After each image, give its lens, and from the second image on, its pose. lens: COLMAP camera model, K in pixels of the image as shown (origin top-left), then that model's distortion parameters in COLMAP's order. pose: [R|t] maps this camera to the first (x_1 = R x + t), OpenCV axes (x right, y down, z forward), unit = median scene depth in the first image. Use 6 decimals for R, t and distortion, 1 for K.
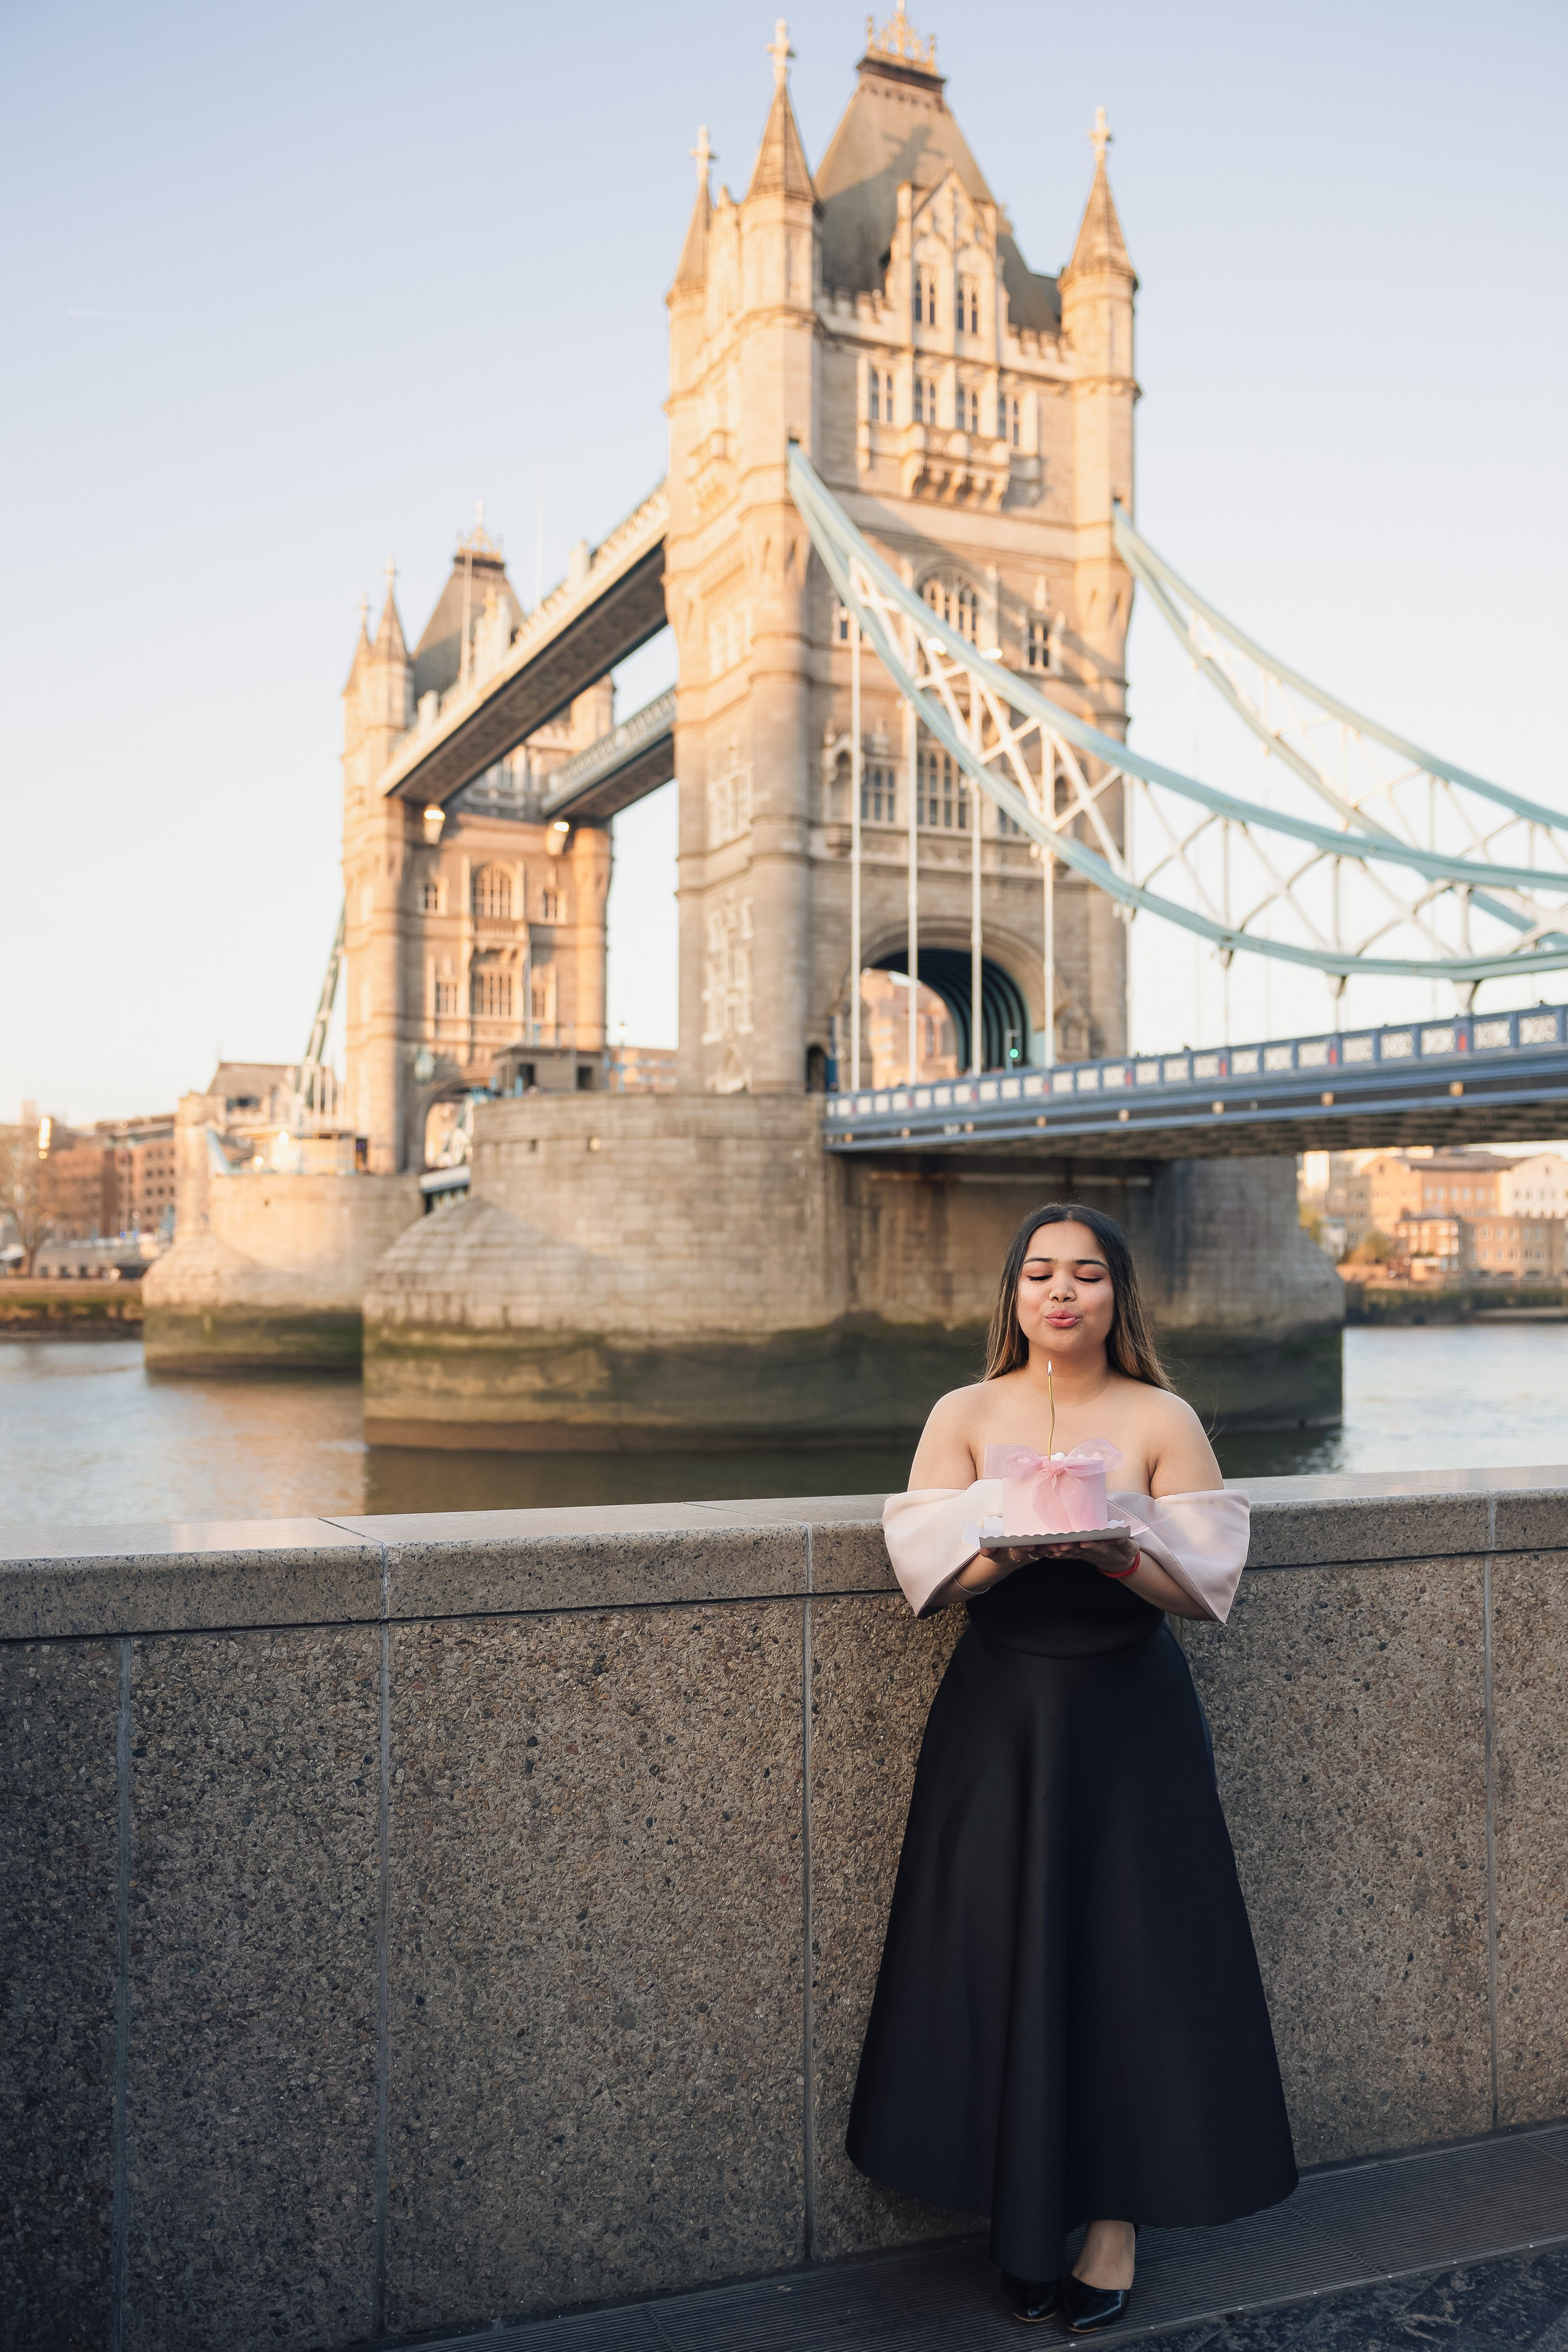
lens RADIAL K [[2082.4, 0, 792.9], [0, 2082.4, 1232.5], [0, 0, 1]] dist [0.003943, 0.006229]
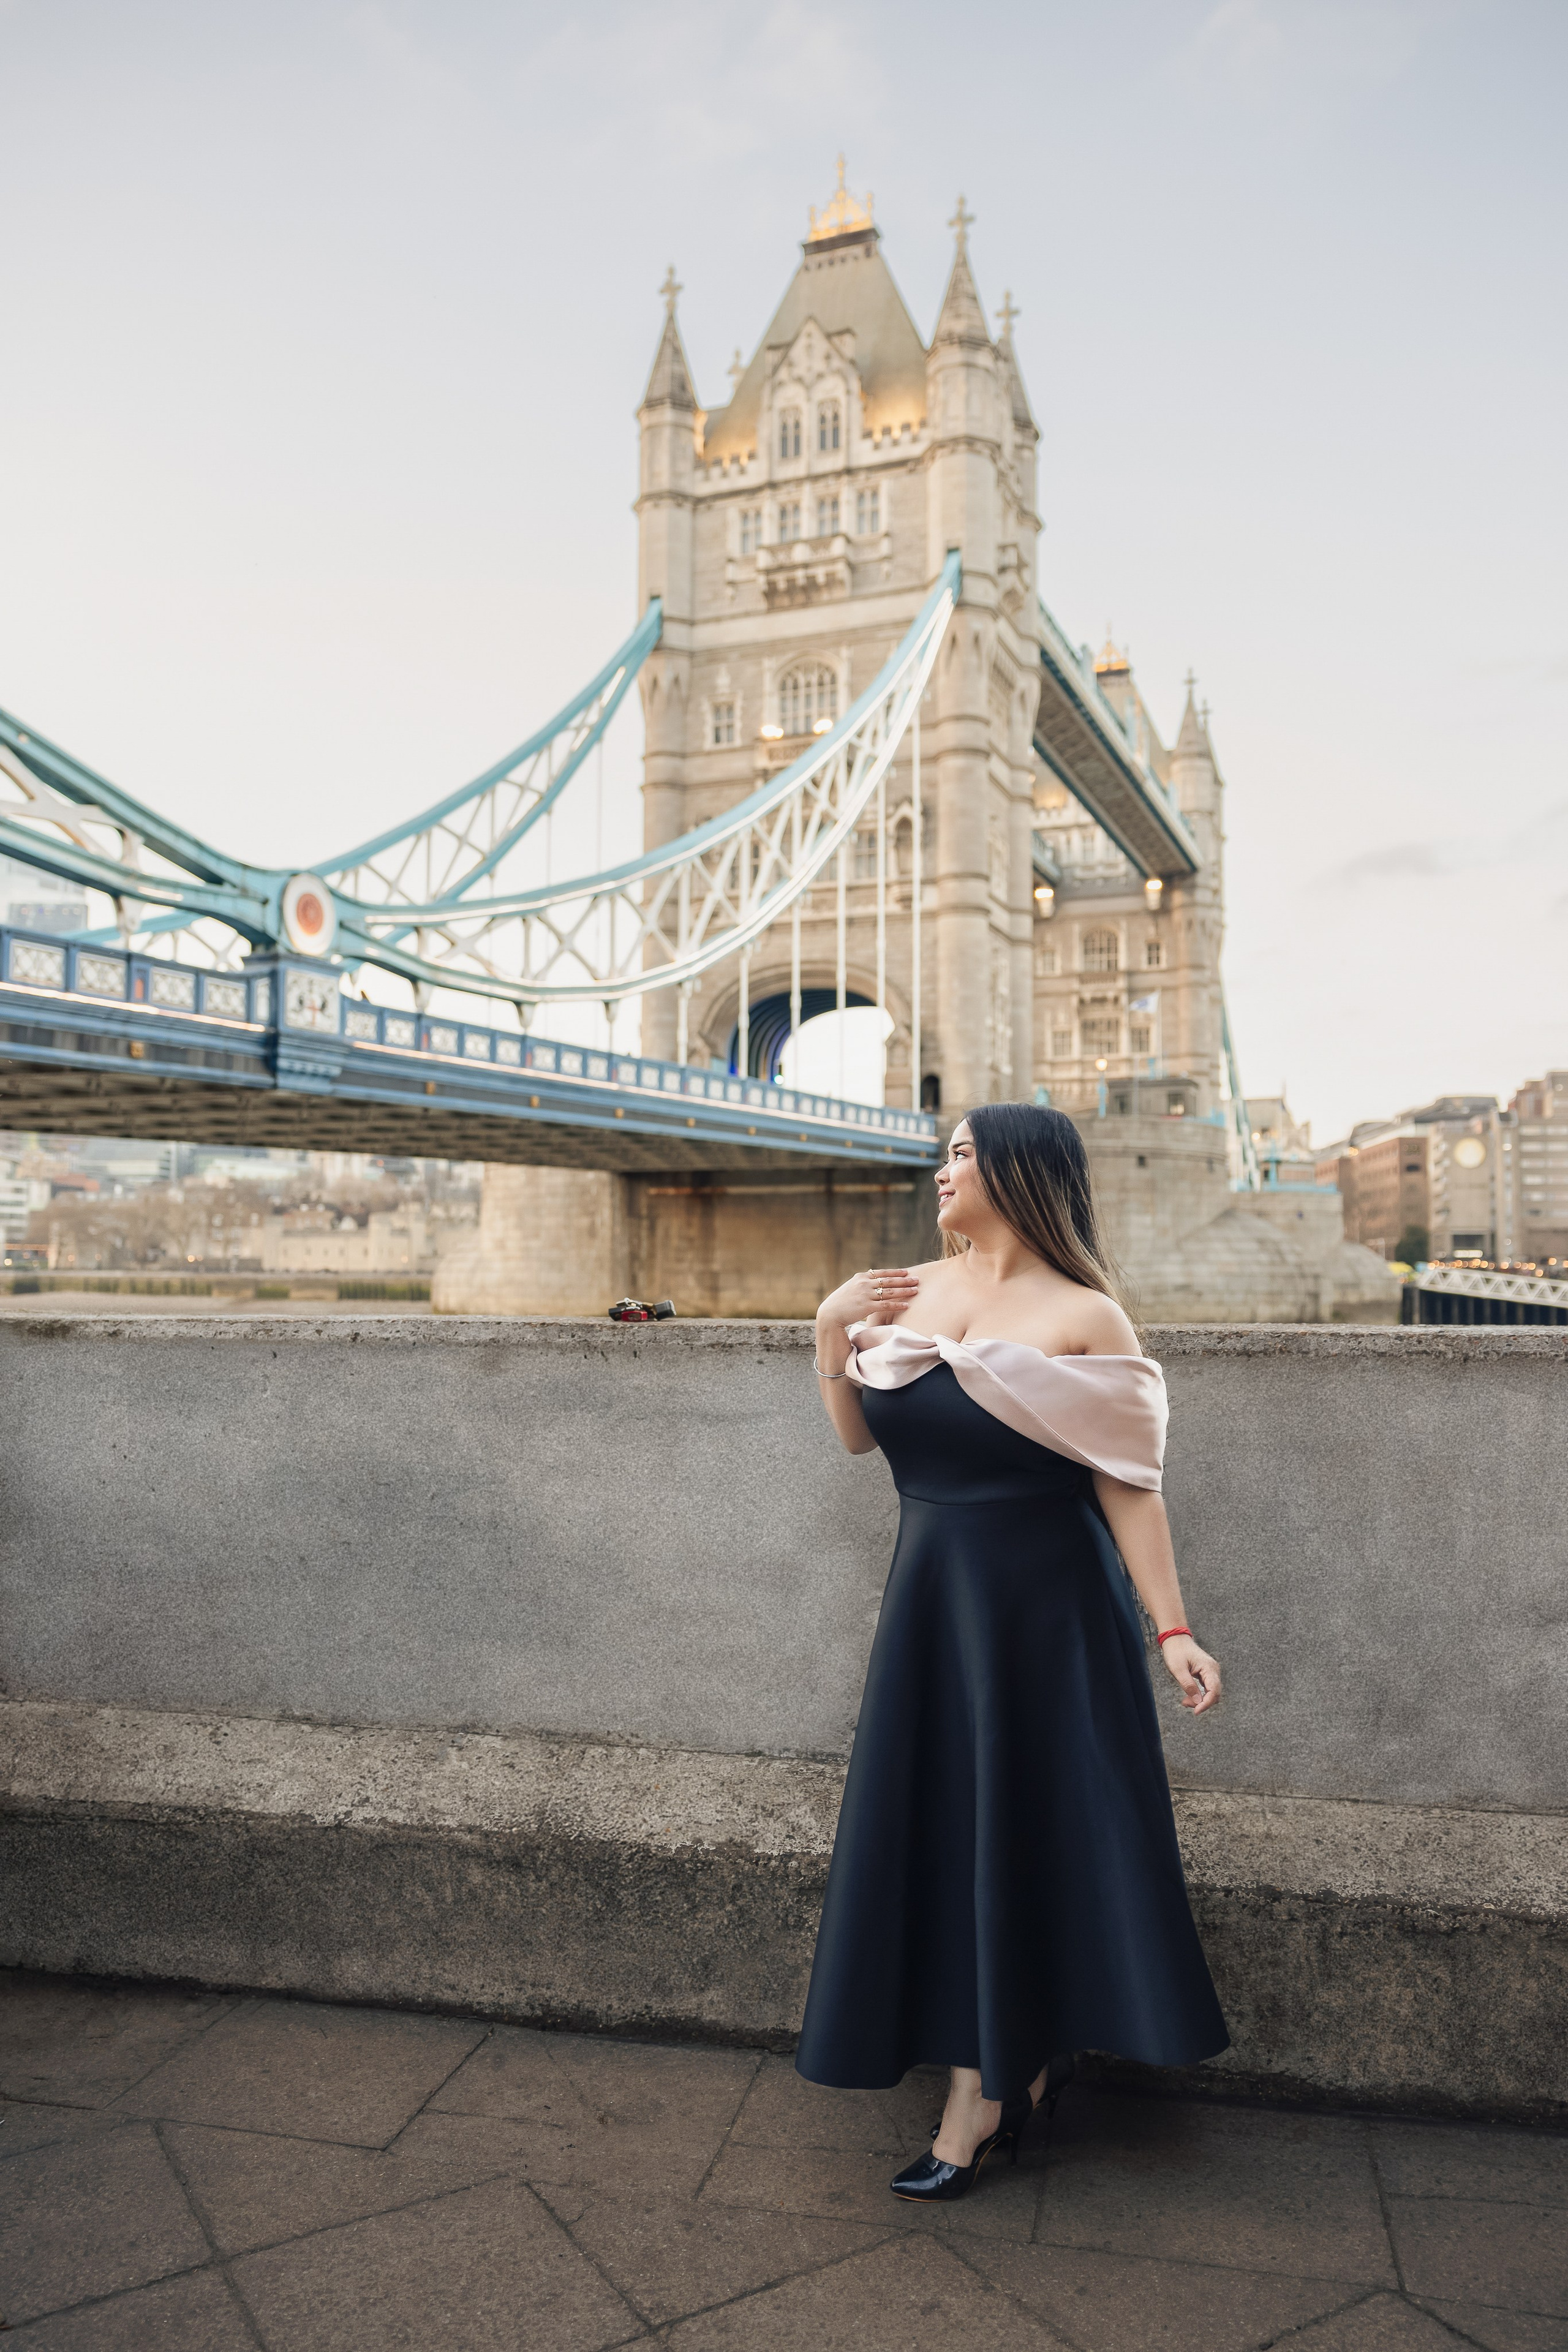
lens RADIAL K [[1739.6, 0, 785.3], [0, 1739.6, 1209.0], [0, 0, 1]] dist [-0.024633, -0.000379]
pose [[0.682465, -0.022091, -0.730584, 0.814456], [0.008182, 0.999711, -0.022585, 0.006264], [0.730873, 0.009436, 0.682449, 0.367121]]
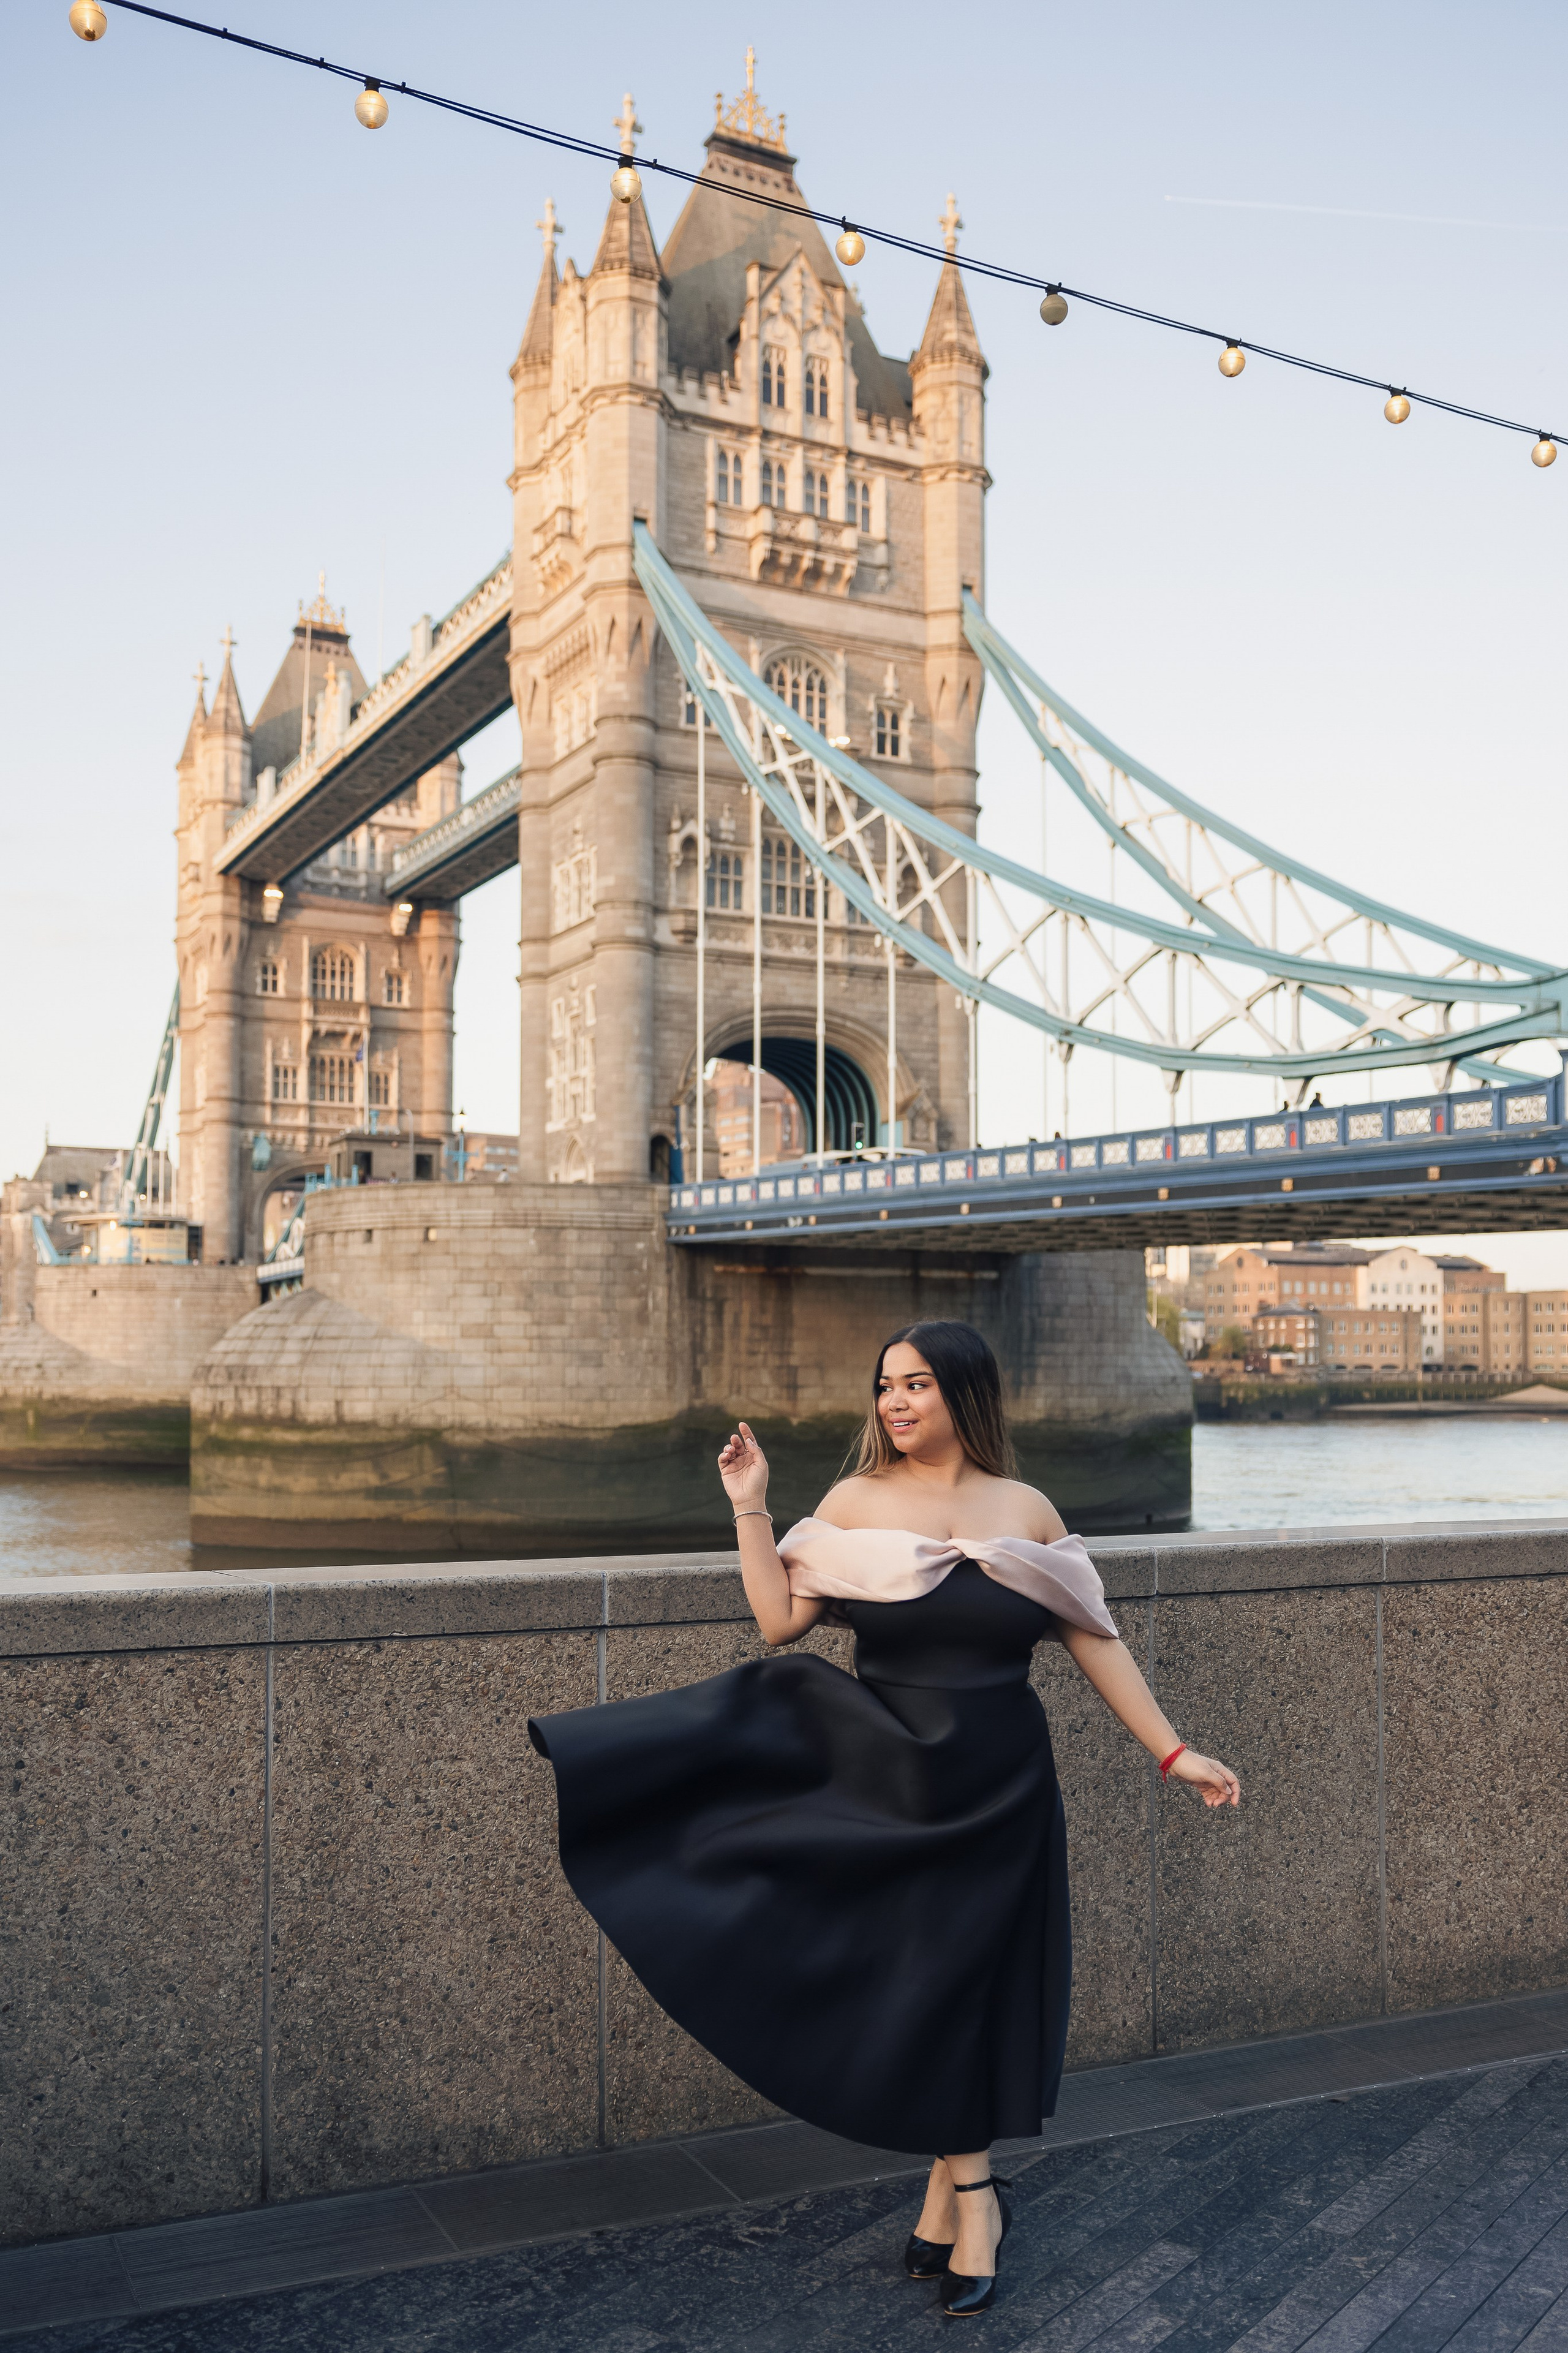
lens RADIAL K [[2135.3, 0, 777.4], [0, 2135.3, 1310.4], [0, 0, 1]] dist [0.004330, 0.001211]
pose [[0.998255, 0.003207, 0.058964, 0.007327], [-0.002794, 0.999971, -0.007090, -0.000287], [-0.058985, 0.006912, 0.998235, -0.007856]]
